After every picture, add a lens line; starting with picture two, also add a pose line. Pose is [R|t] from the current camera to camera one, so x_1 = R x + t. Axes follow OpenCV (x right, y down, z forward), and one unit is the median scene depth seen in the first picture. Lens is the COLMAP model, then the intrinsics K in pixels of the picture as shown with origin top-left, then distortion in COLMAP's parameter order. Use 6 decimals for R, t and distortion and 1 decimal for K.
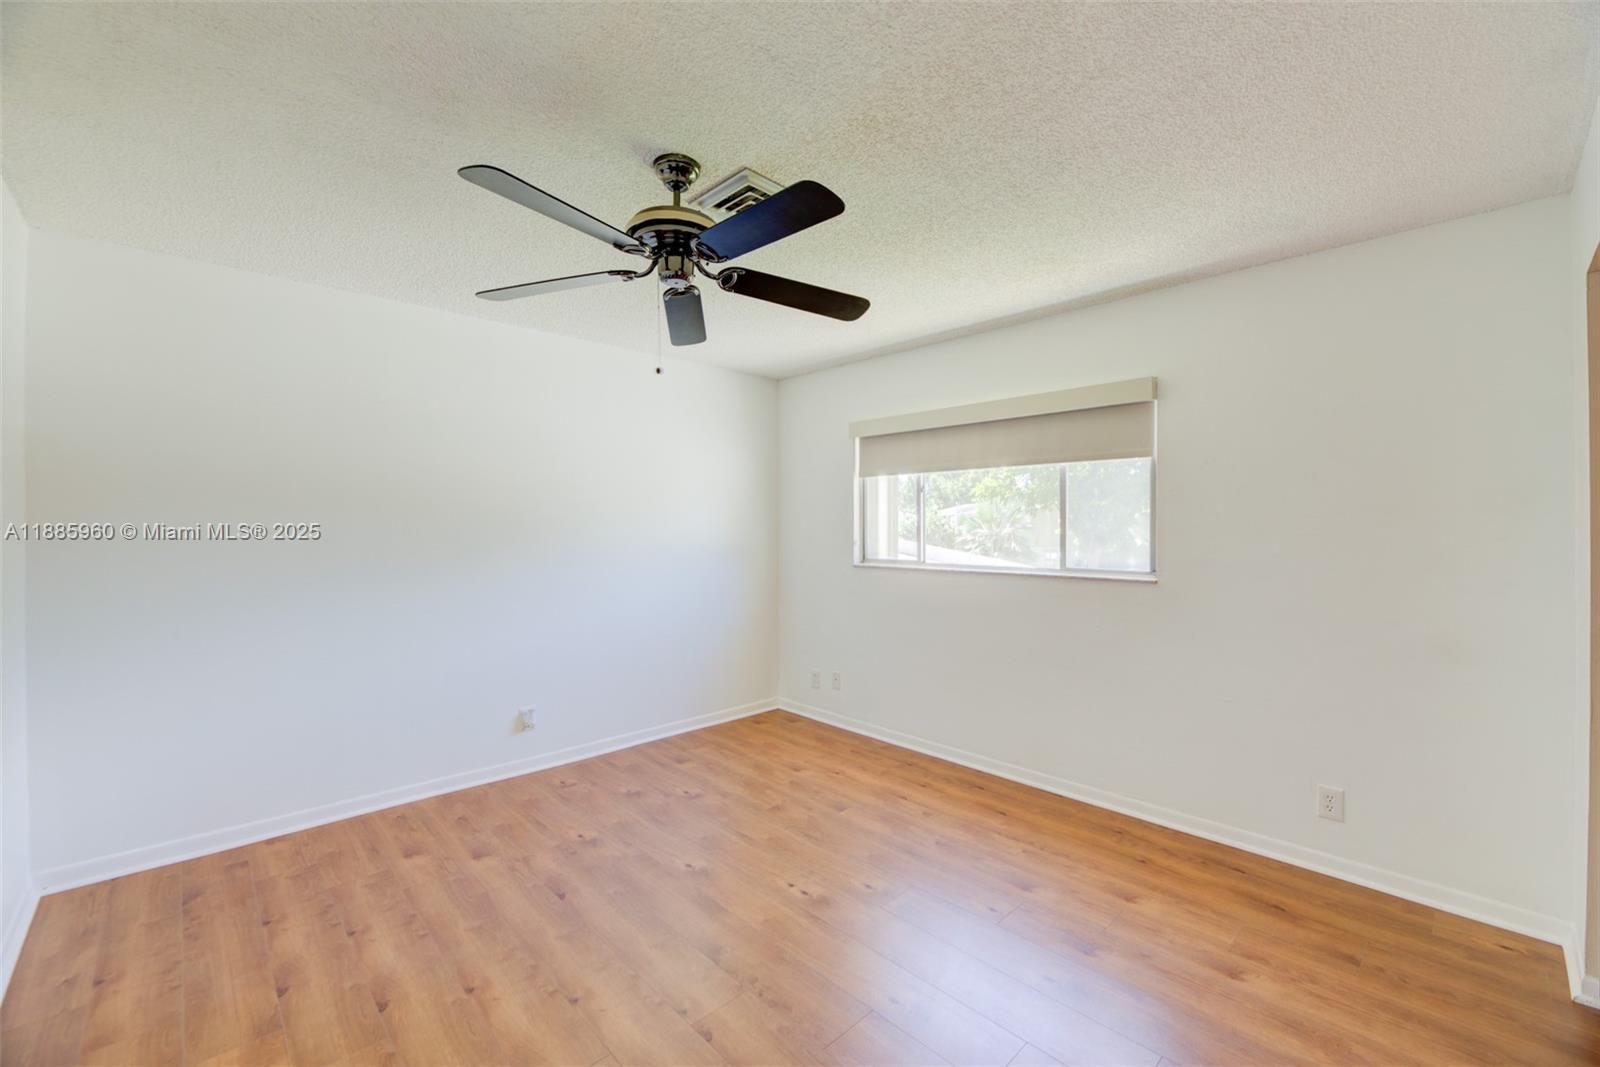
lens RADIAL K [[649.2, 0, 808.3], [0, 649.2, 530.5], [0, 0, 1]] dist [-0.005385, -0.001602]
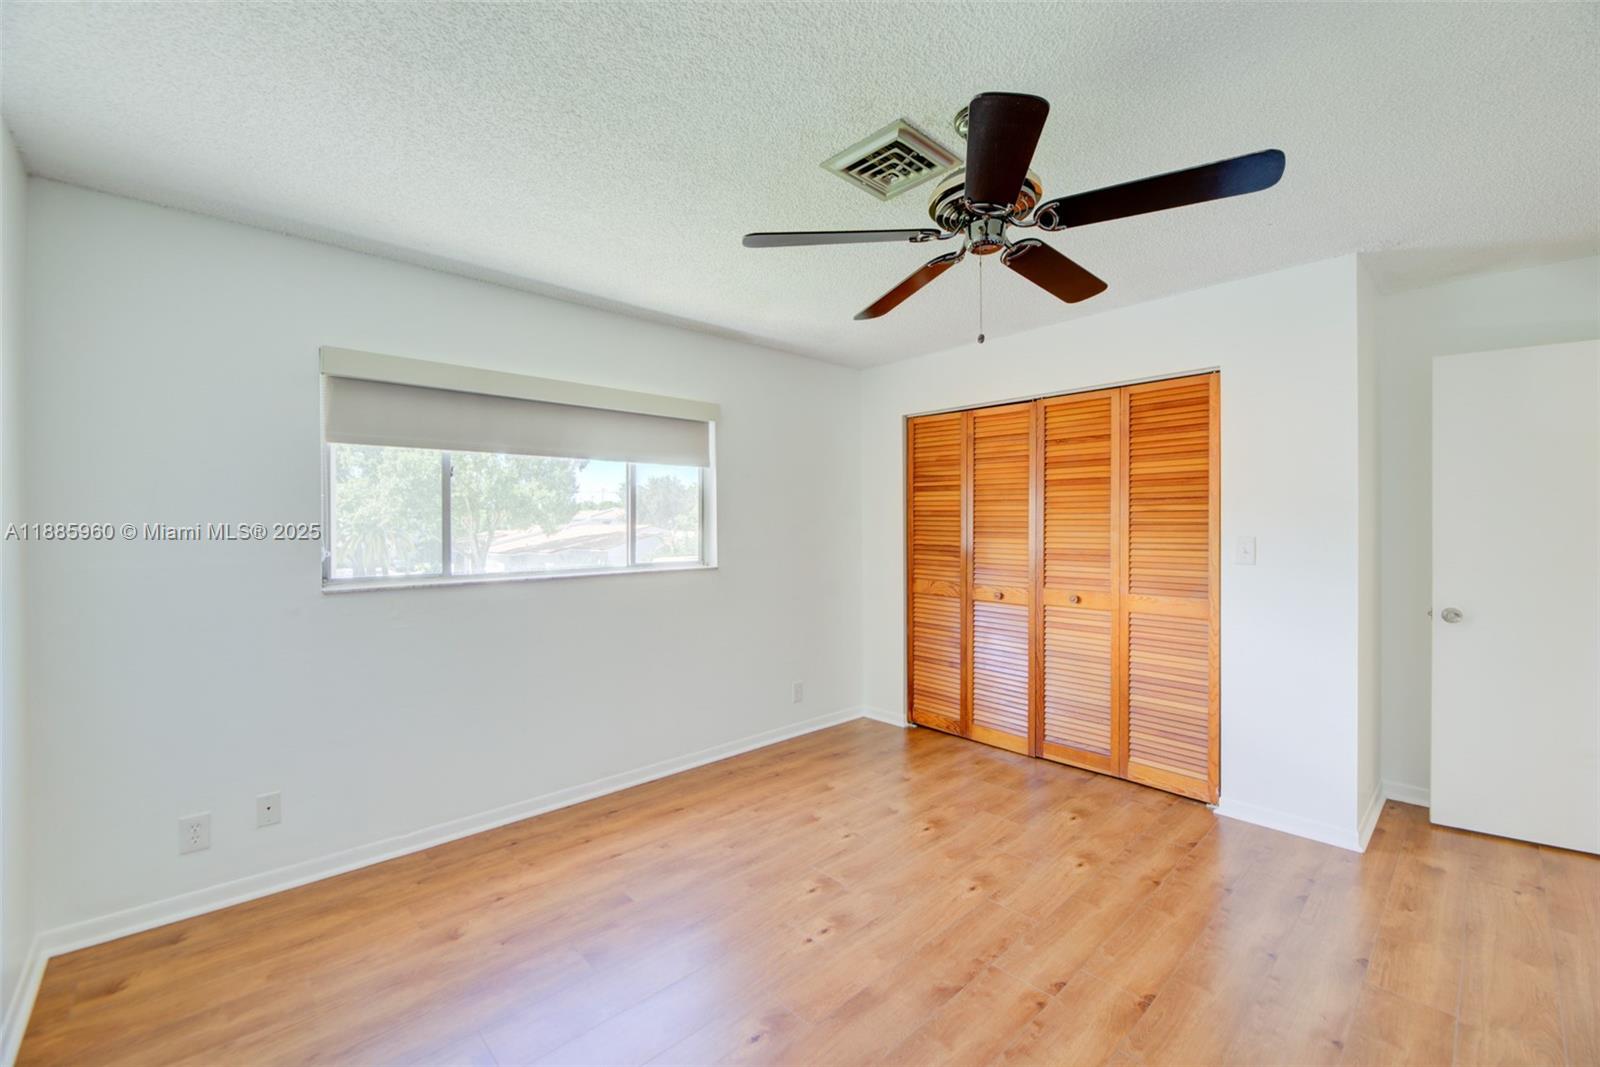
lens RADIAL K [[649.2, 0, 808.3], [0, 649.2, 528.2], [0, 0, 1]] dist [-0.005385, -0.001602]
pose [[0.021953, -0.002543, 0.999756, -0.629475], [0.014665, 0.999890, 0.002221, 0.002118], [-0.999651, 0.014612, 0.021987, 0.696701]]
